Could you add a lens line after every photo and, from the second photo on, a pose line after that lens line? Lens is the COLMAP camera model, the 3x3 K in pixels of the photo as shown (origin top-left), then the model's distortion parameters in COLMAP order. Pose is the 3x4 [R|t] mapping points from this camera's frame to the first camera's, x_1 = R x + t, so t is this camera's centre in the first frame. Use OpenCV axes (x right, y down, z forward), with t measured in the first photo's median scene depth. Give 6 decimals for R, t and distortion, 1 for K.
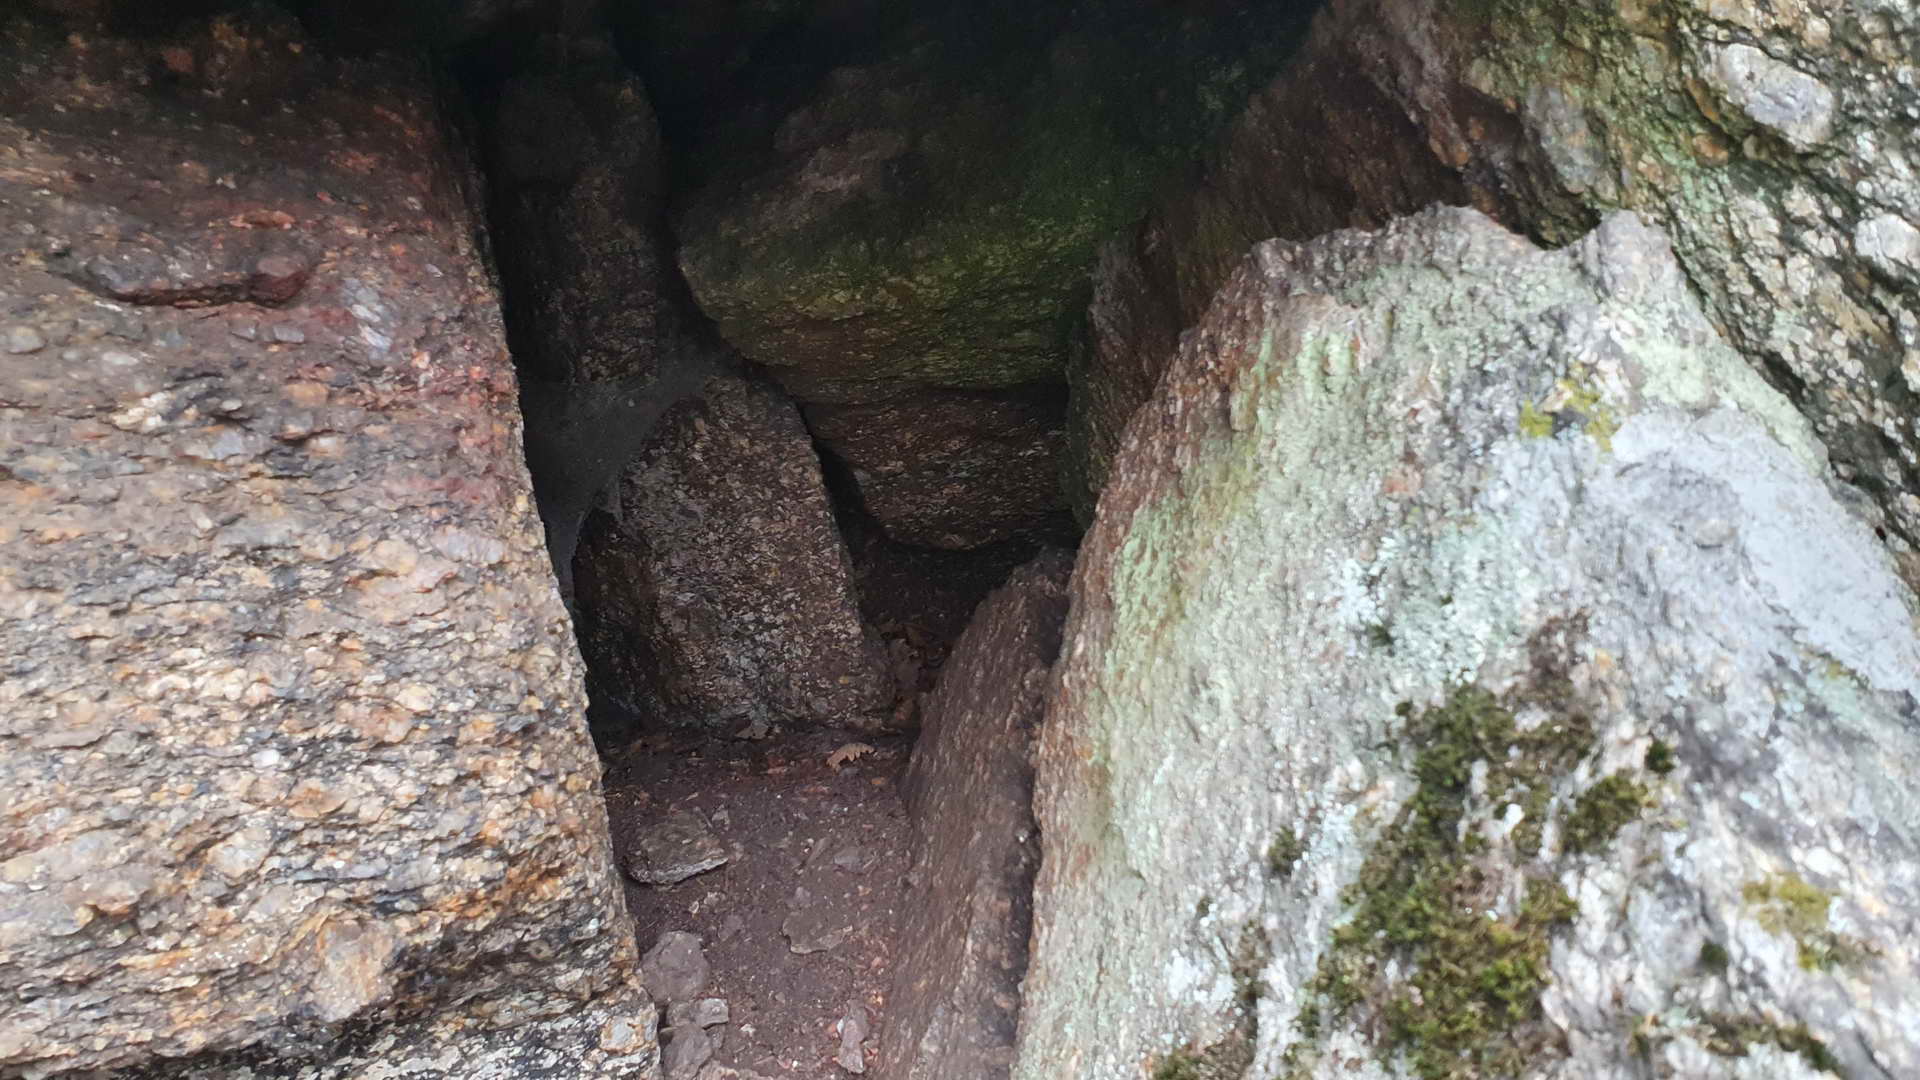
lens RADIAL K [[1475.1, 0, 962.5], [0, 1475.1, 539.4], [0, 0, 1]] dist [0.007423, -0.005090]
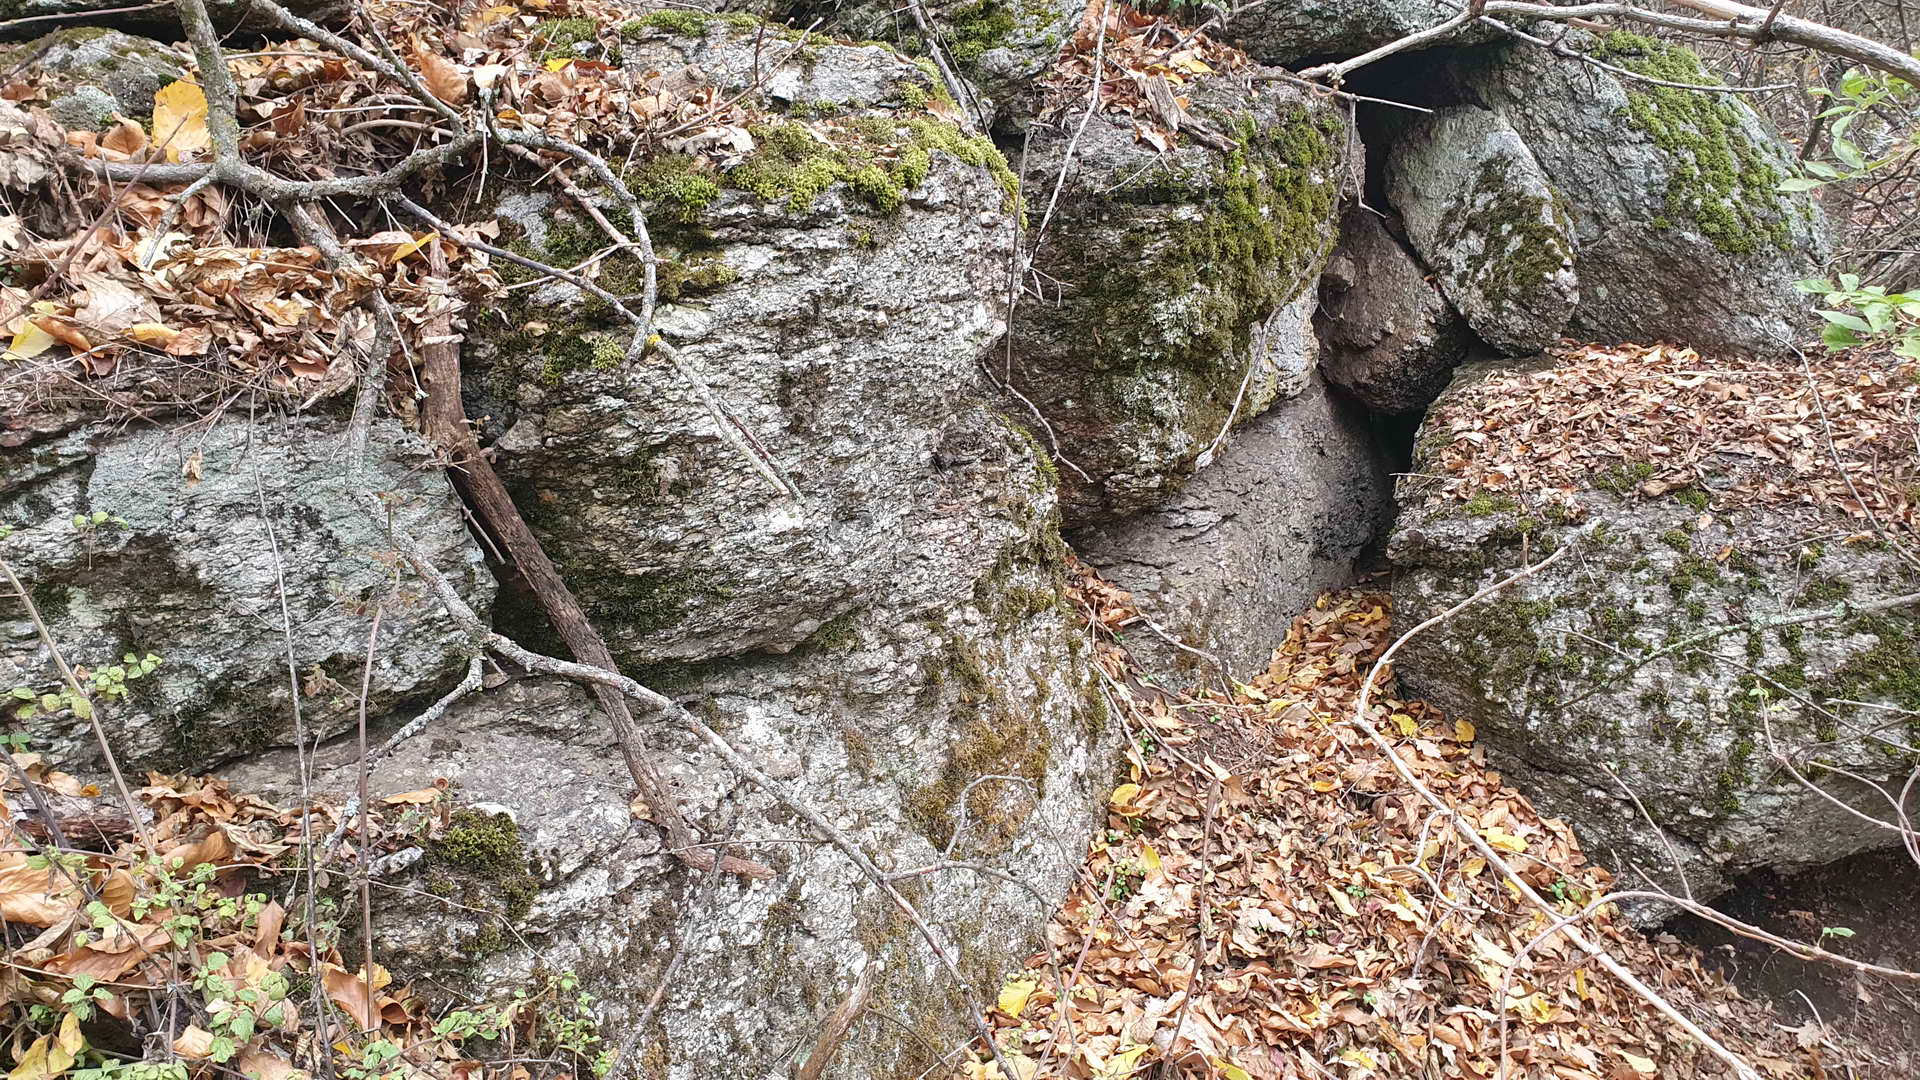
lens RADIAL K [[1475.1, 0, 896.1], [0, 1475.1, 543.0], [0, 0, 1]] dist [0.007423, -0.005090]
pose [[0.968739, -0.018262, 0.247409, -4.666478], [-0.001521, 0.996831, 0.079537, 1.481390], [-0.248077, -0.077426, 0.965641, -5.995648]]
